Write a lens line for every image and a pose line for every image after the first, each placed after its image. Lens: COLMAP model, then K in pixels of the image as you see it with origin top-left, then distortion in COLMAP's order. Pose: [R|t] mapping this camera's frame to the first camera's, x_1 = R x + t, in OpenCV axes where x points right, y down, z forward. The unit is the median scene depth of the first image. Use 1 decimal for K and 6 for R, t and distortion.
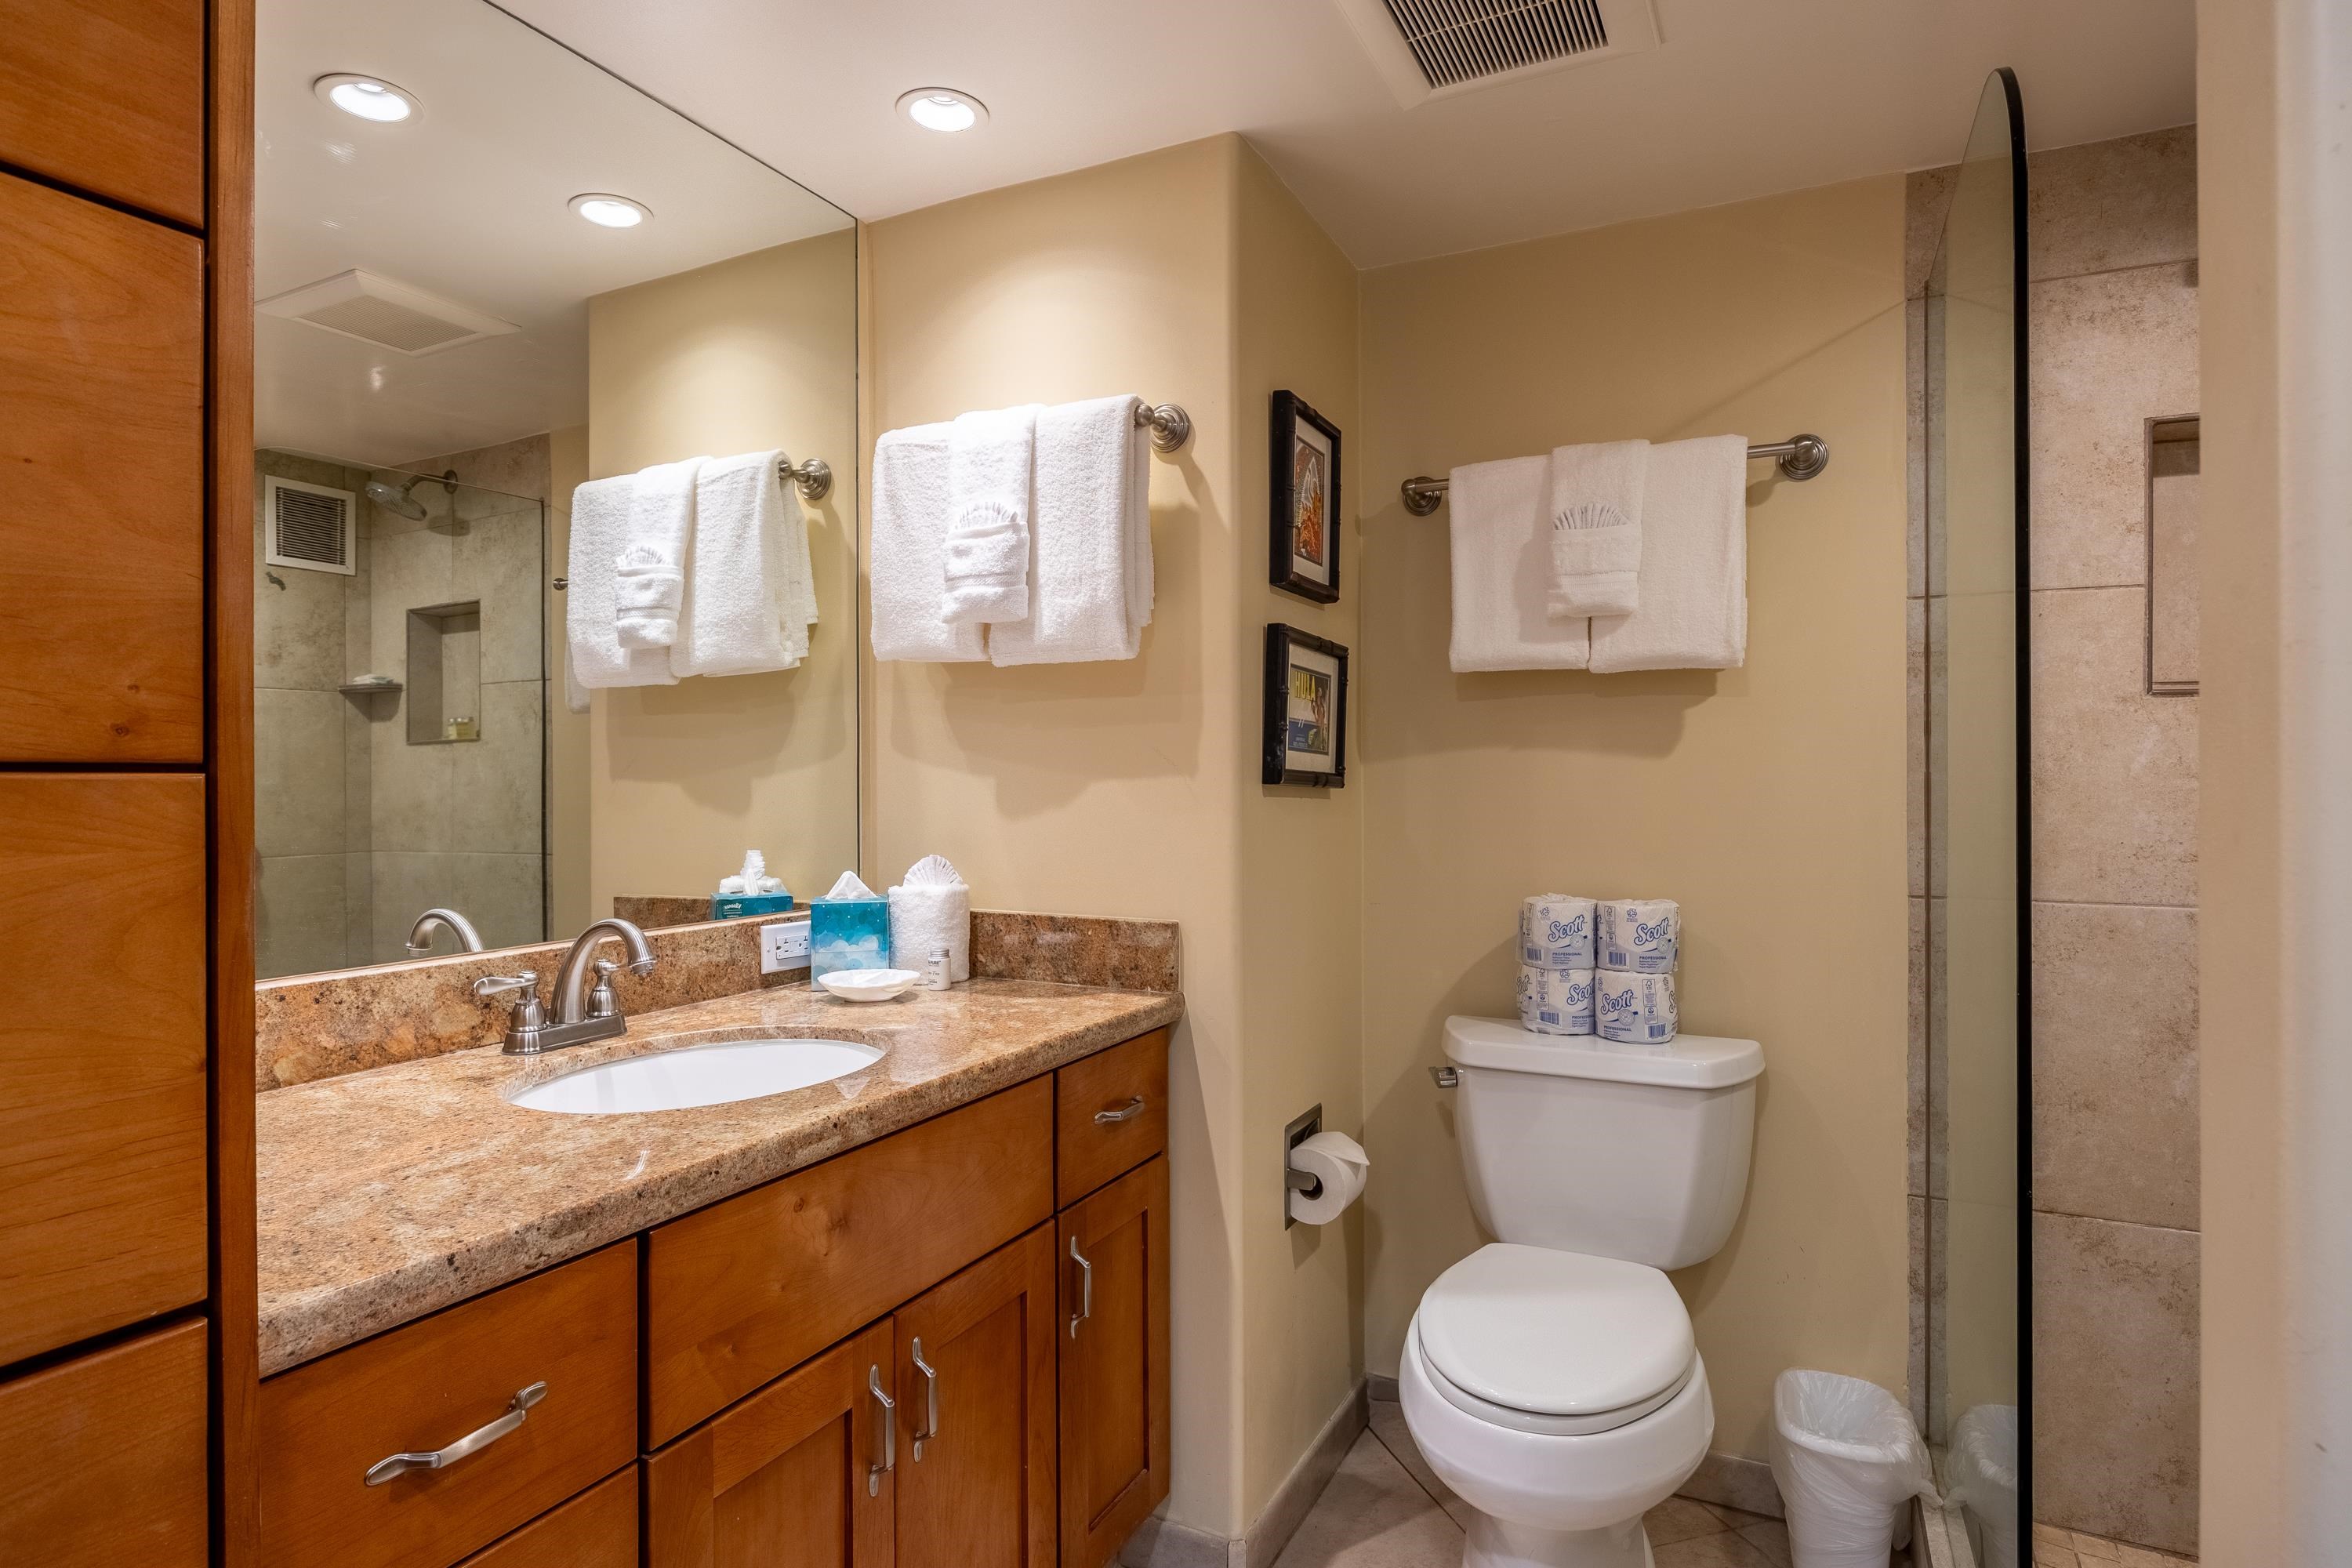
lens RADIAL K [[1272.5, 0, 1195.7], [0, 1272.5, 773.8], [0, 0, 1]] dist [-0.005179, -0.000925]
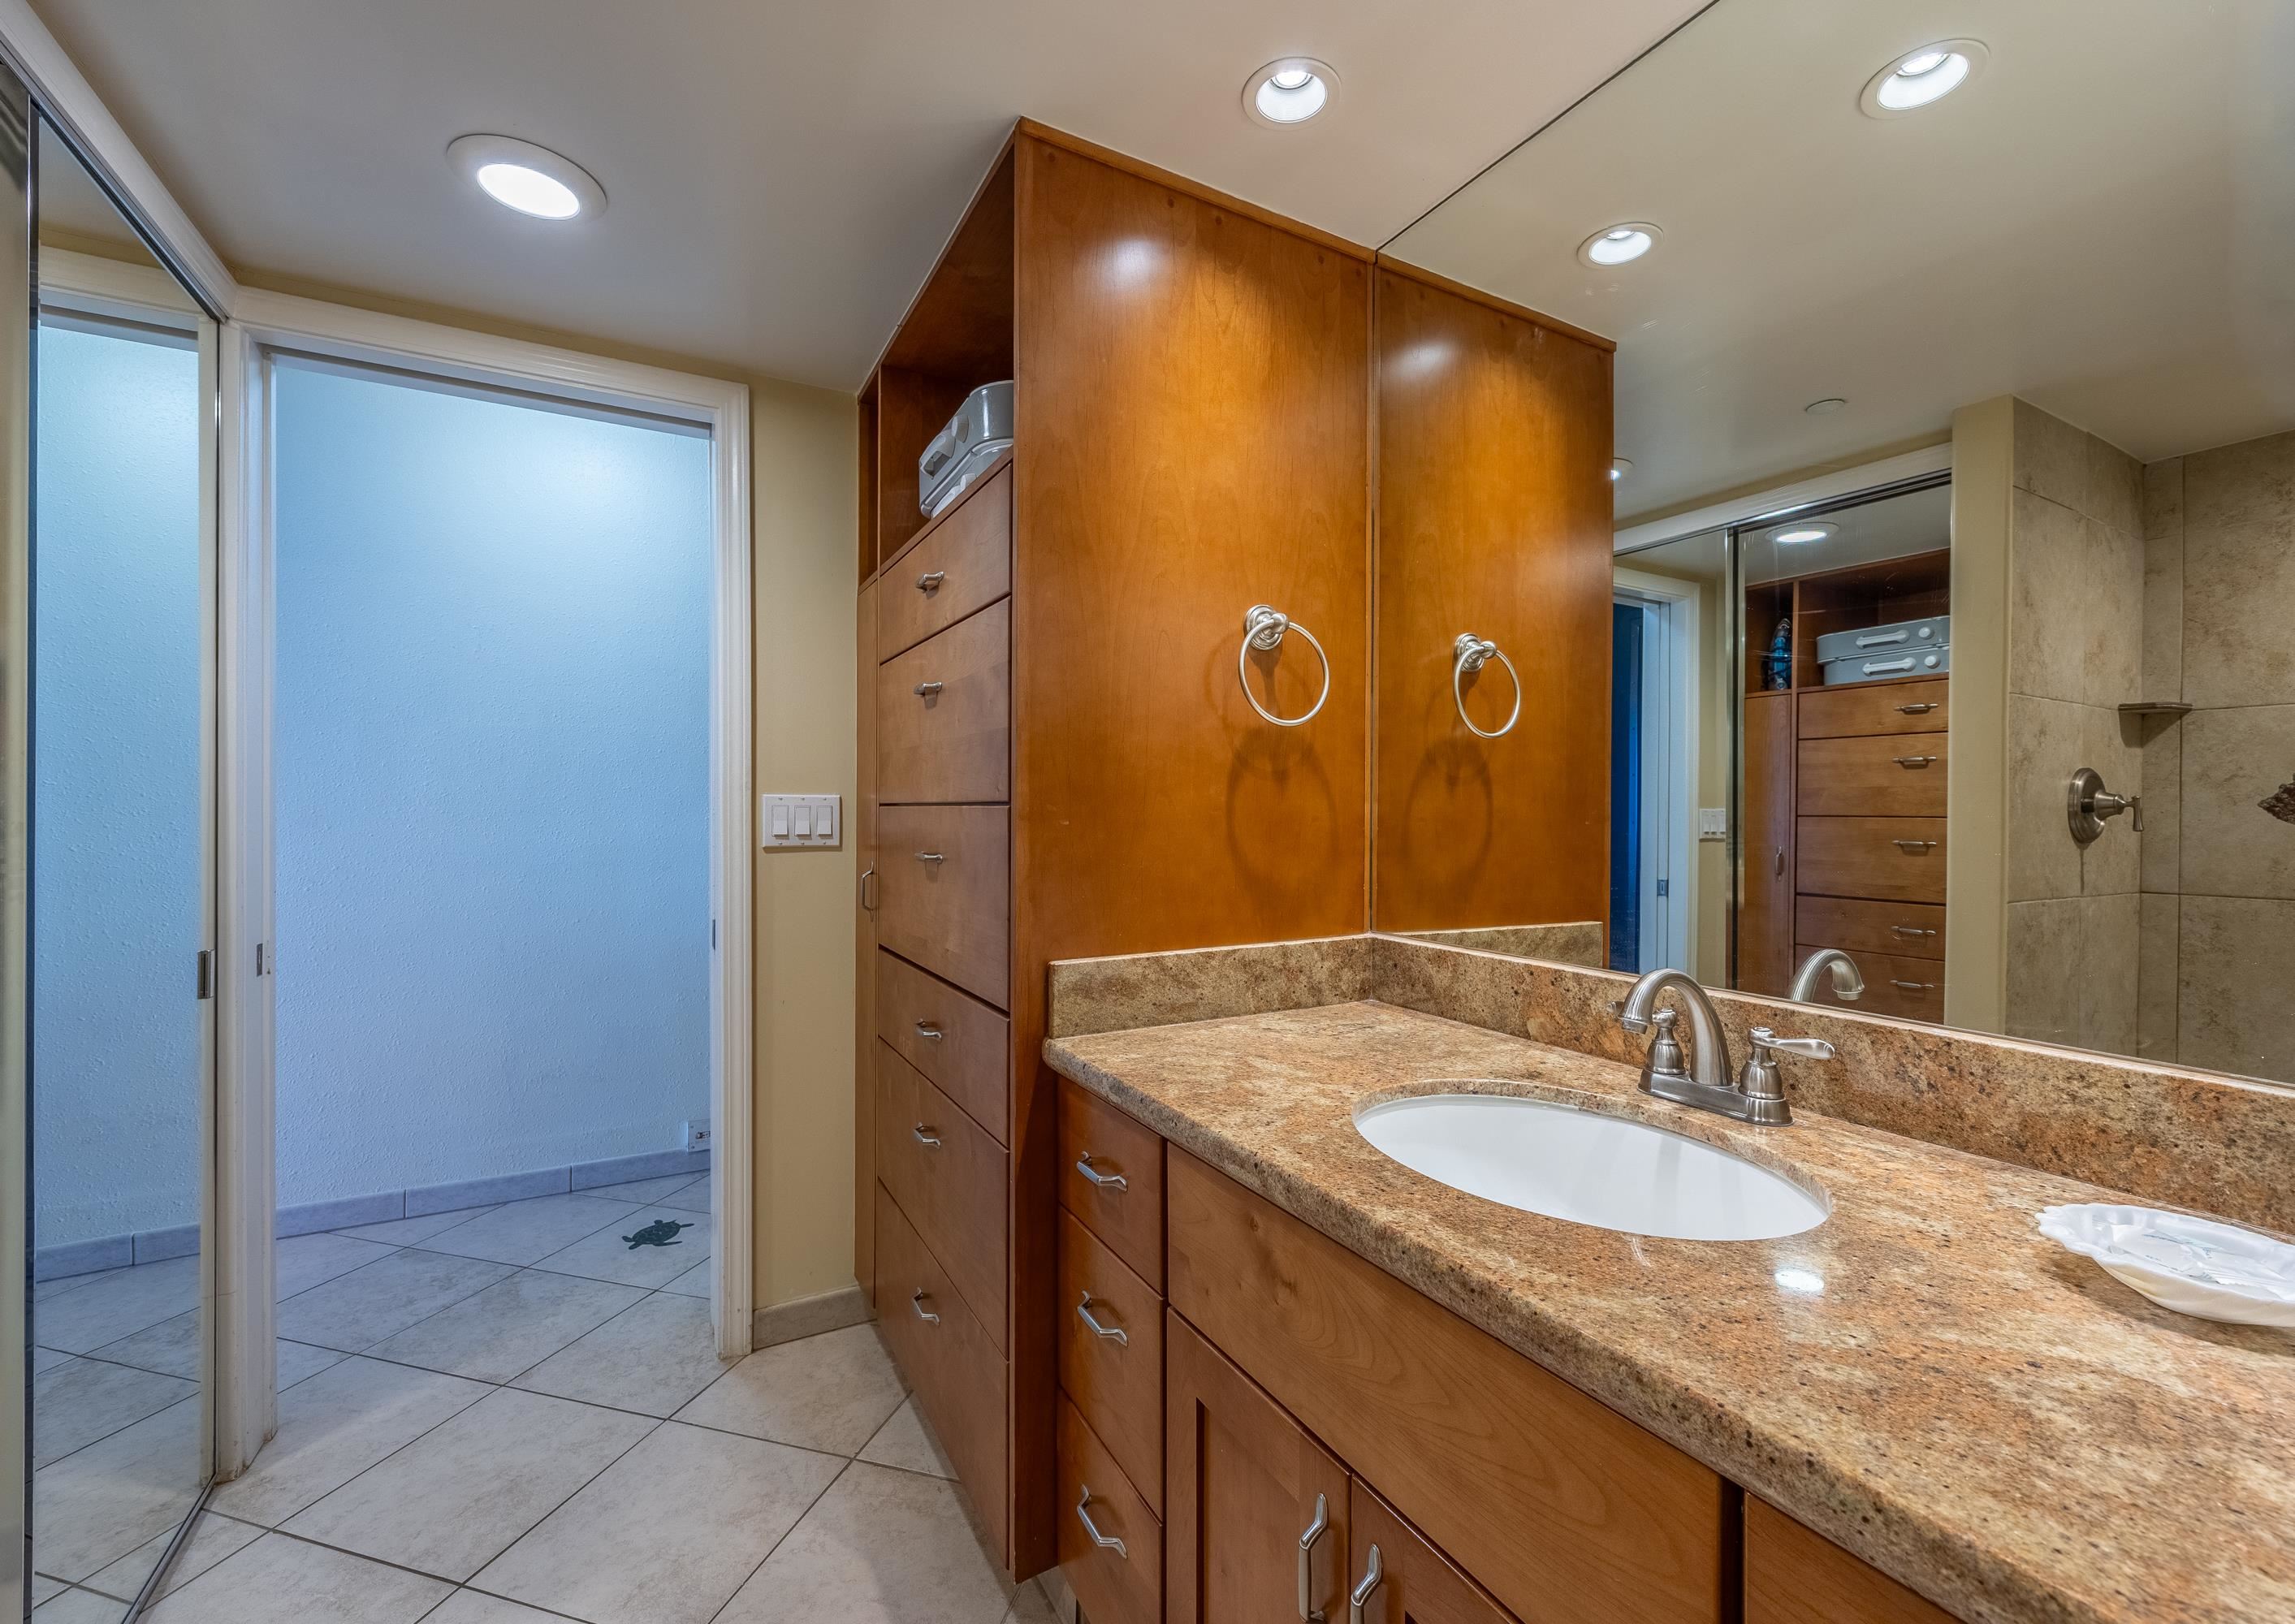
lens RADIAL K [[952.3, 0, 1144.2], [0, 952.3, 808.0], [0, 0, 1]] dist [0.001435, 0.000042]
pose [[-0.578351, 0.002778, -0.815783, 0.337765], [0.001262, 0.999996, 0.002511, -0.000241], [0.815787, 0.000423, -0.578352, 1.260849]]
